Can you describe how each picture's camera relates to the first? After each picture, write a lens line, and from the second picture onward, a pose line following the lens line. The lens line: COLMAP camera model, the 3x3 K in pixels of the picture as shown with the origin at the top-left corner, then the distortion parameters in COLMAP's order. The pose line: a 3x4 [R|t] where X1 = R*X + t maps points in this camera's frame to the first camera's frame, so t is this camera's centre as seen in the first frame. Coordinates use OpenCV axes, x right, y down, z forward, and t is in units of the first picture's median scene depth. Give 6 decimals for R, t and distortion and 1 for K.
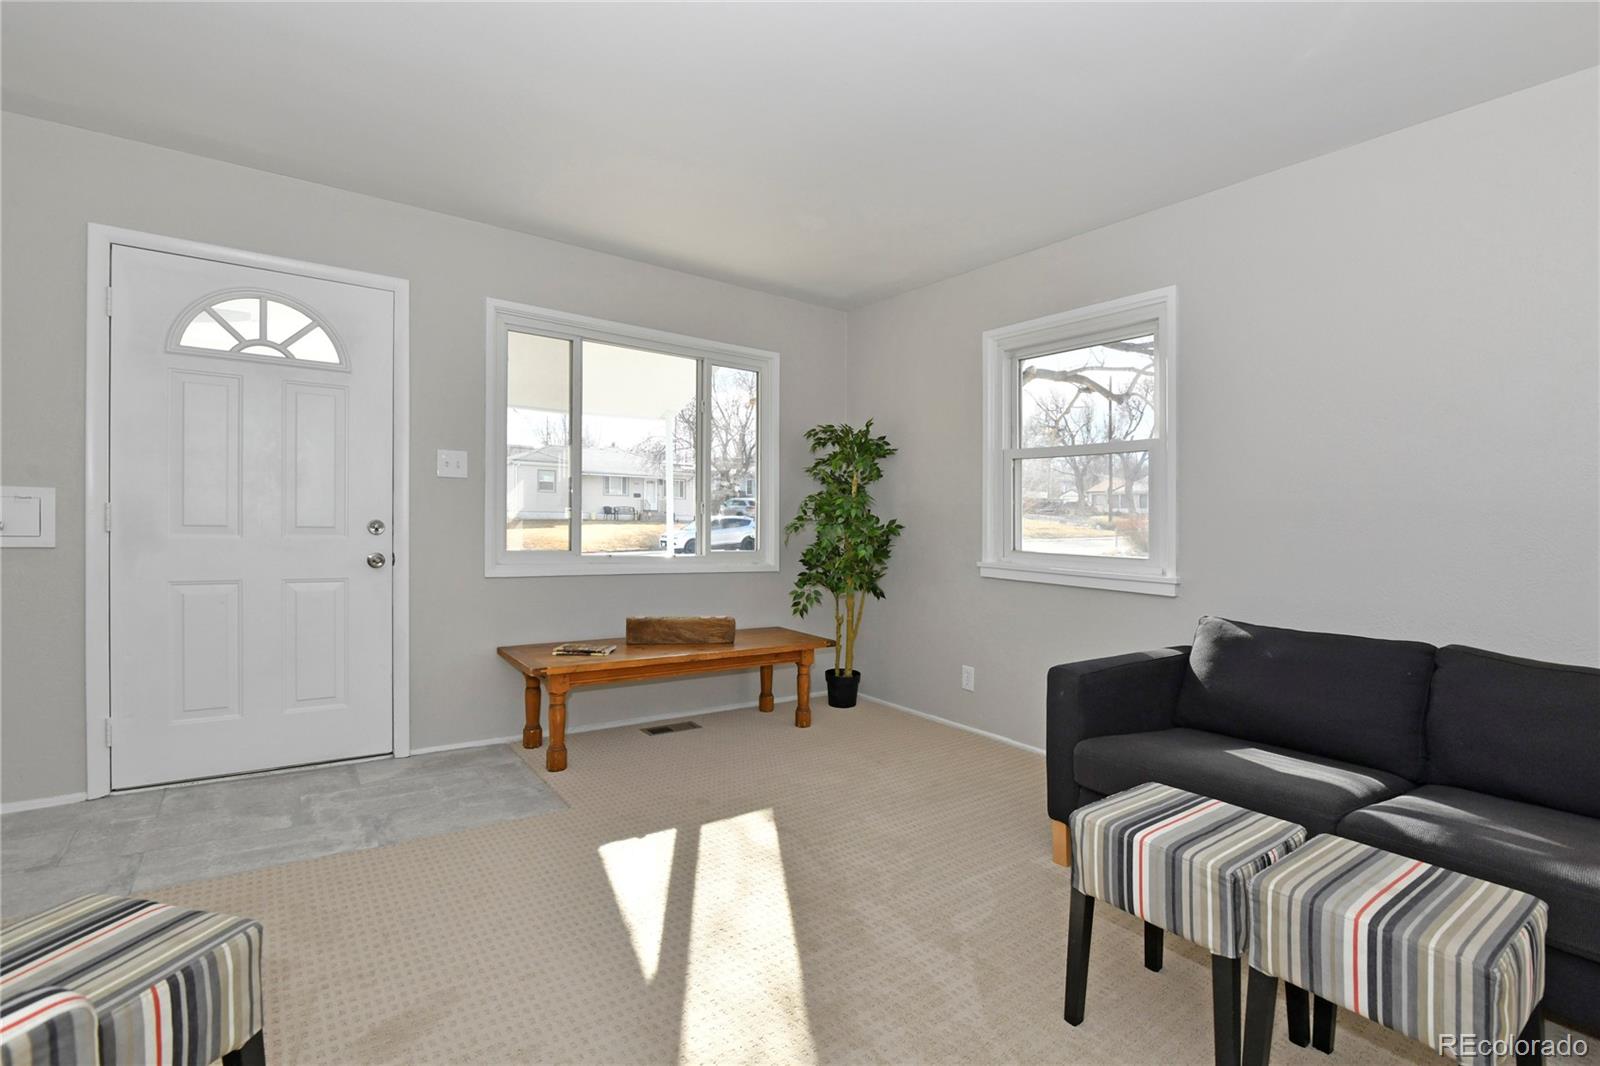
lens RADIAL K [[733.3, 0, 811.3], [0, 733.3, 532.3], [0, 0, 1]] dist [-0.002833, -0.010381]
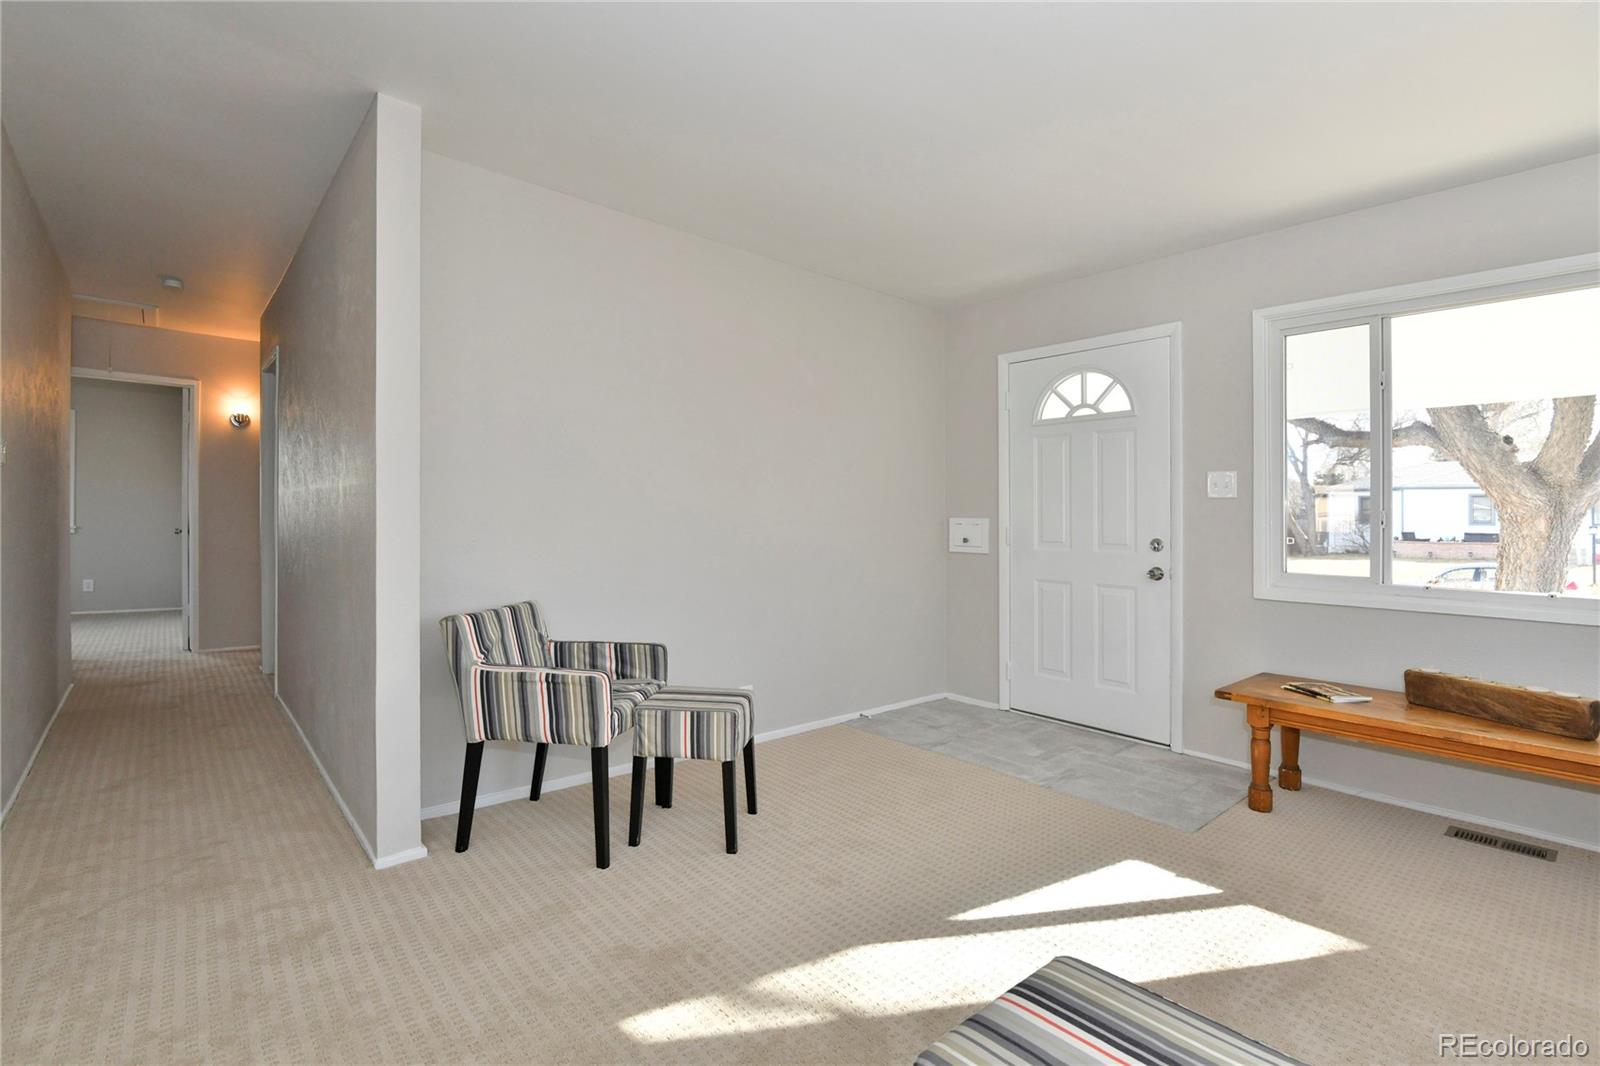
lens RADIAL K [[715.2, 0, 804.2], [0, 715.2, 566.0], [0, 0, 1]] dist [-0.001852, -0.000382]
pose [[0.109925, 0.037212, -0.993243, 0.511905], [-0.029952, 0.998969, 0.034112, 0.004792], [0.993488, 0.026000, 0.110926, 0.352623]]
